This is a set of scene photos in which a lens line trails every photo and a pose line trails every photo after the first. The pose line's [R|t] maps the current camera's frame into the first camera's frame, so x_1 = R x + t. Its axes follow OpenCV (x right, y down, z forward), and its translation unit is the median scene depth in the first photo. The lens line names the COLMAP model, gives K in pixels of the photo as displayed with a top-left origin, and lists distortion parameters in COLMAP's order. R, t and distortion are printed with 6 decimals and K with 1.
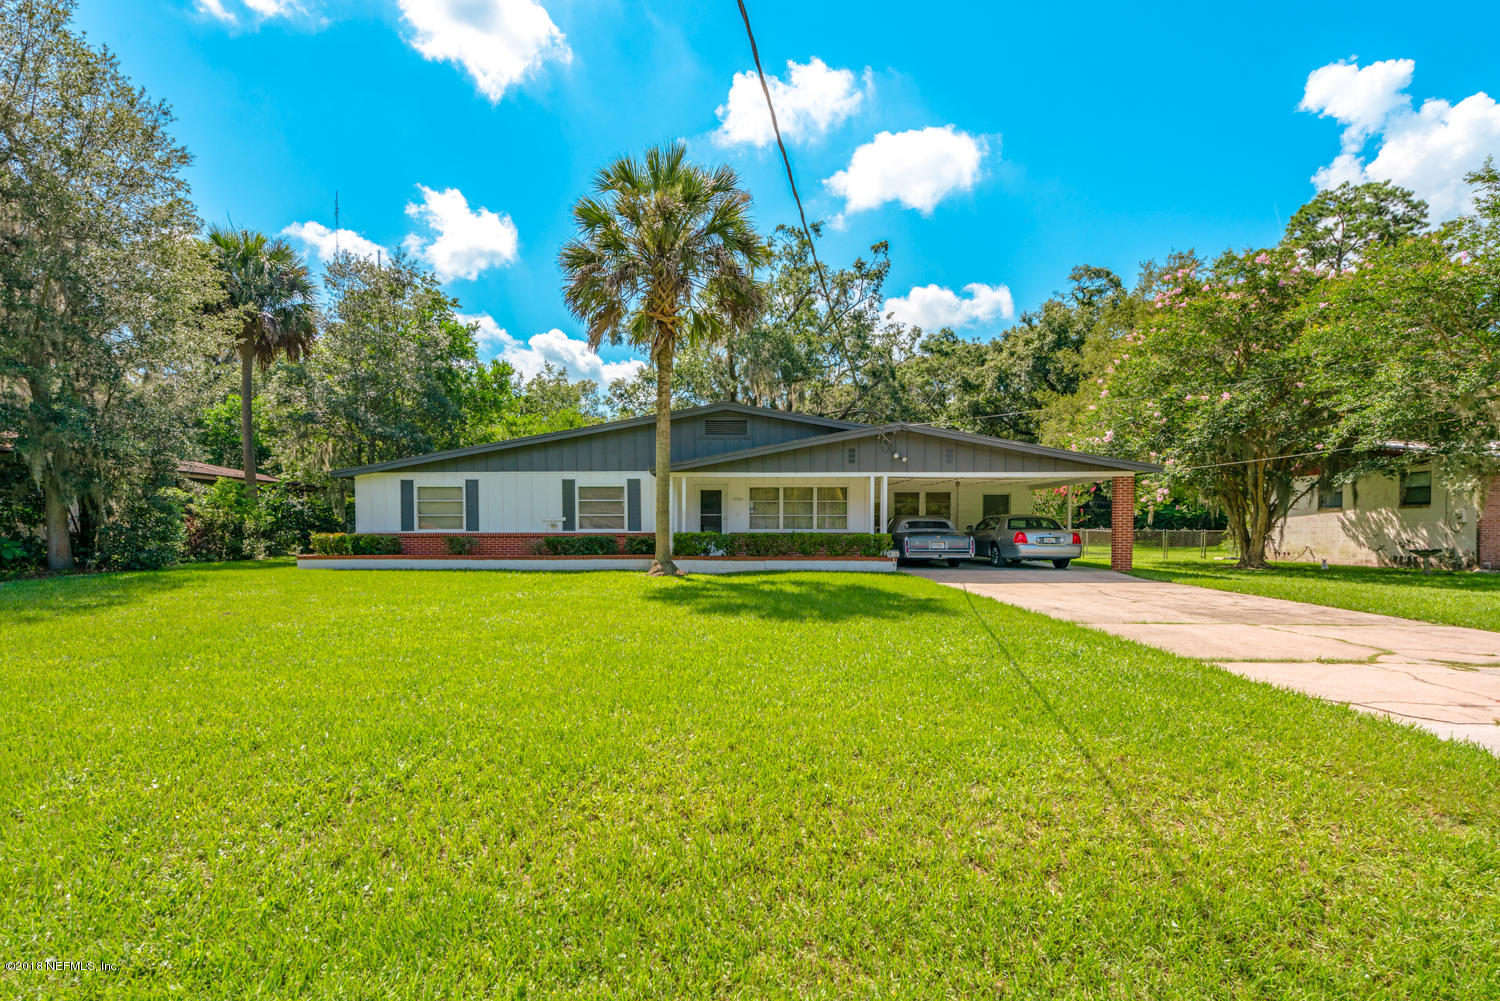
lens RADIAL K [[613.7, 0, 749.2], [0, 613.7, 542.9], [0, 0, 1]] dist [0.006374, 0.000018]
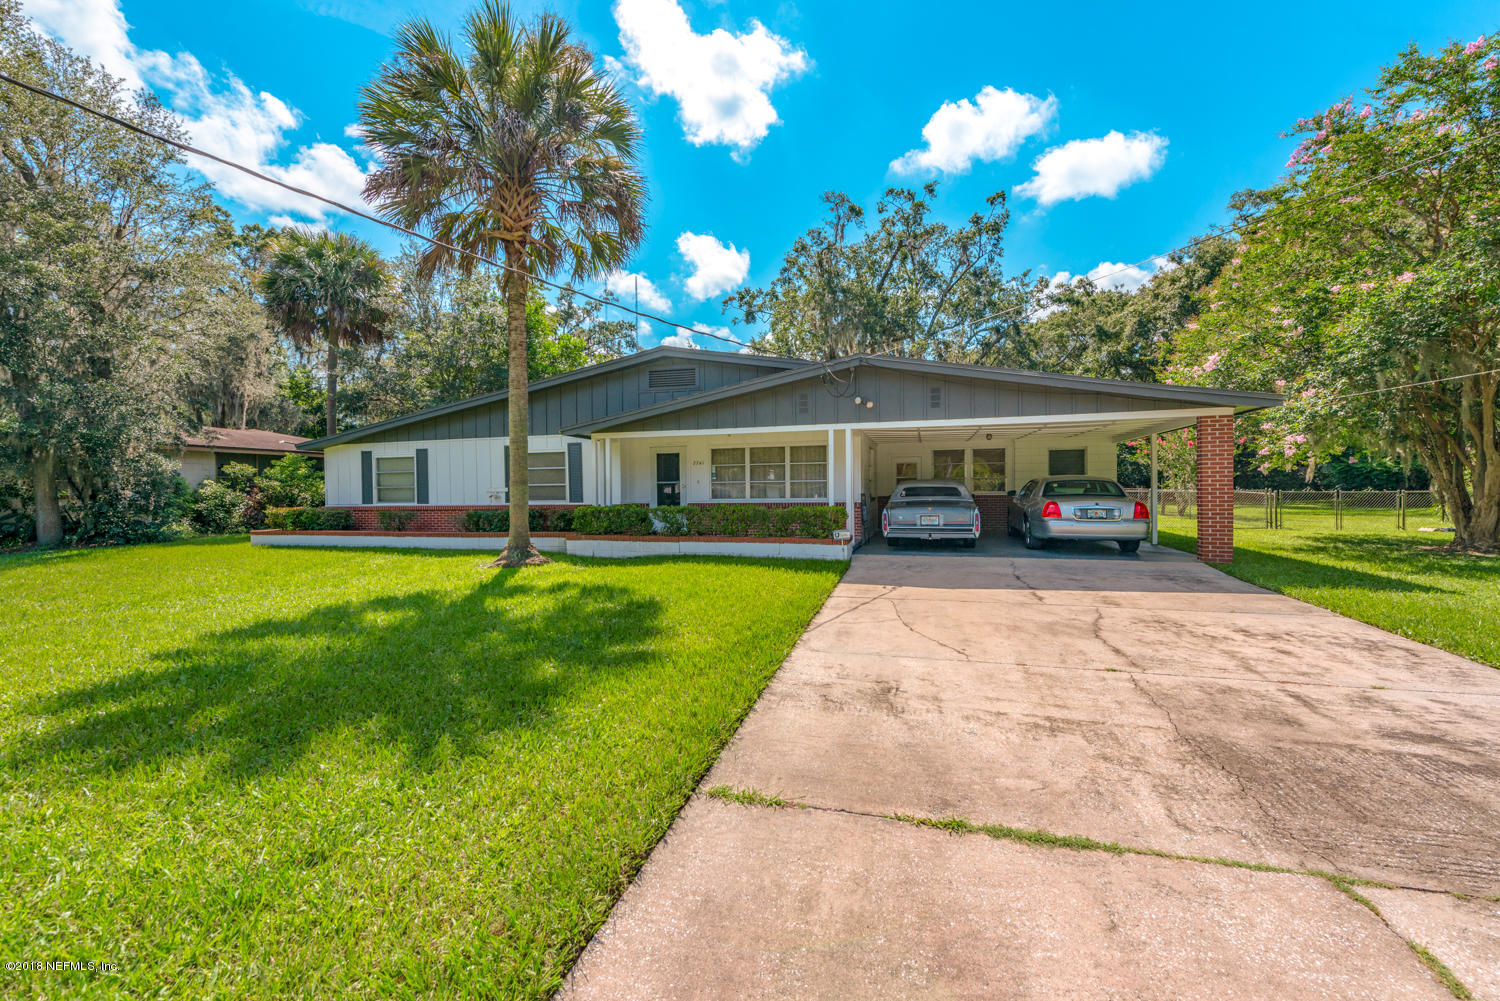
lens RADIAL K [[568.1, 0, 753.1], [0, 568.1, 494.4], [0, 0, 1]] dist [0.001281, 0.000190]
pose [[0.972733, -0.009576, -0.231729, 0.241831], [0.006057, 0.999855, -0.015894, -0.016329], [0.231848, 0.014057, 0.972651, 0.270047]]
